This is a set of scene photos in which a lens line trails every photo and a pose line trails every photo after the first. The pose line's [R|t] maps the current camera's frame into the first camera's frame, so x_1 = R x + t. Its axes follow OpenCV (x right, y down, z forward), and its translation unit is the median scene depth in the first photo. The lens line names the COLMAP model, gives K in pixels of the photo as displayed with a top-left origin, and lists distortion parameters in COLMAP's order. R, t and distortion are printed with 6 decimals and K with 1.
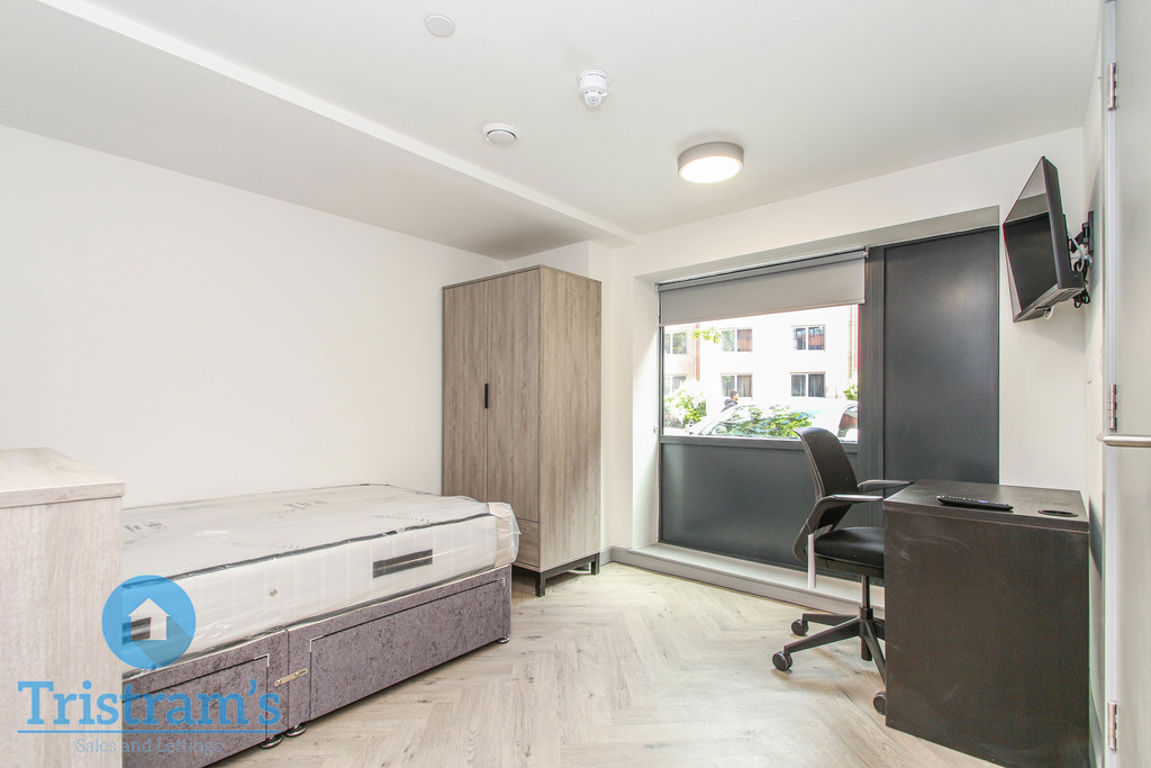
lens RADIAL K [[543.1, 0, 574.4], [0, 543.1, 387.9], [0, 0, 1]] dist [0.016159, -0.004120]
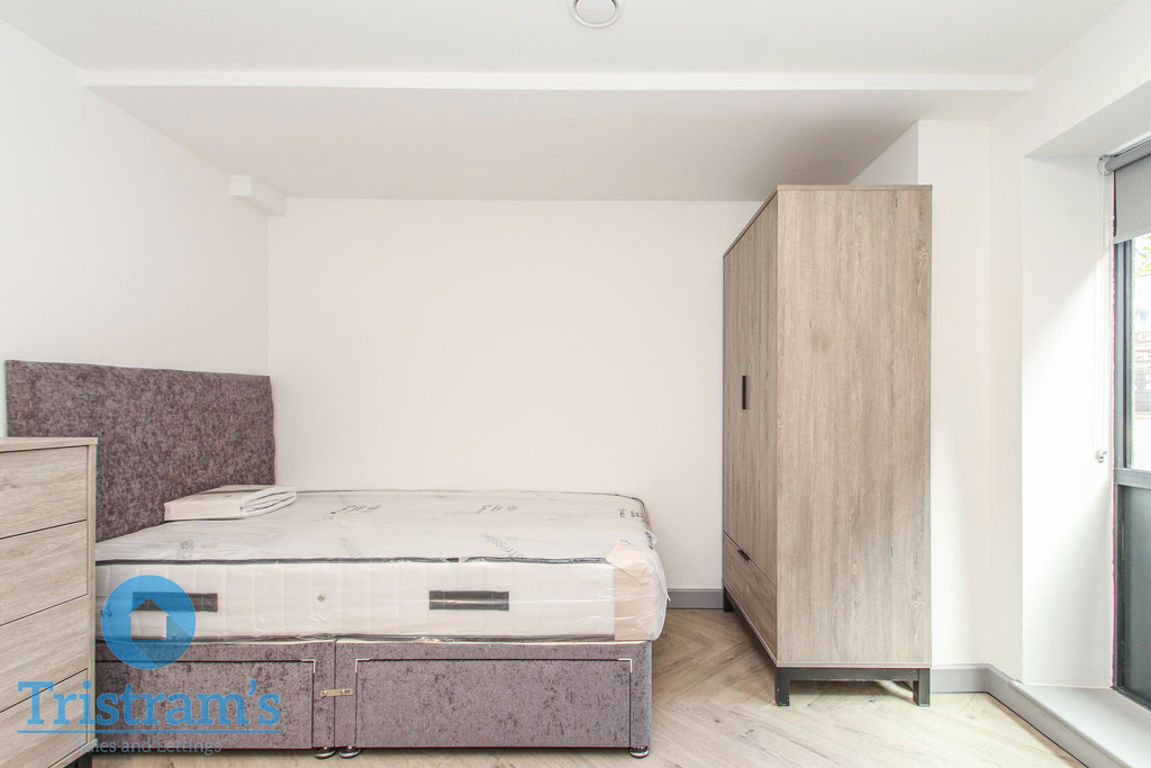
lens RADIAL K [[556.8, 0, 585.1], [0, 556.8, 393.6], [0, 0, 1]] dist [0.010343, 0.000532]
pose [[0.654781, -0.019575, -0.755565, 0.286568], [0.022958, 0.999718, -0.006004, 0.017270], [0.755470, -0.013415, 0.655046, 0.401228]]
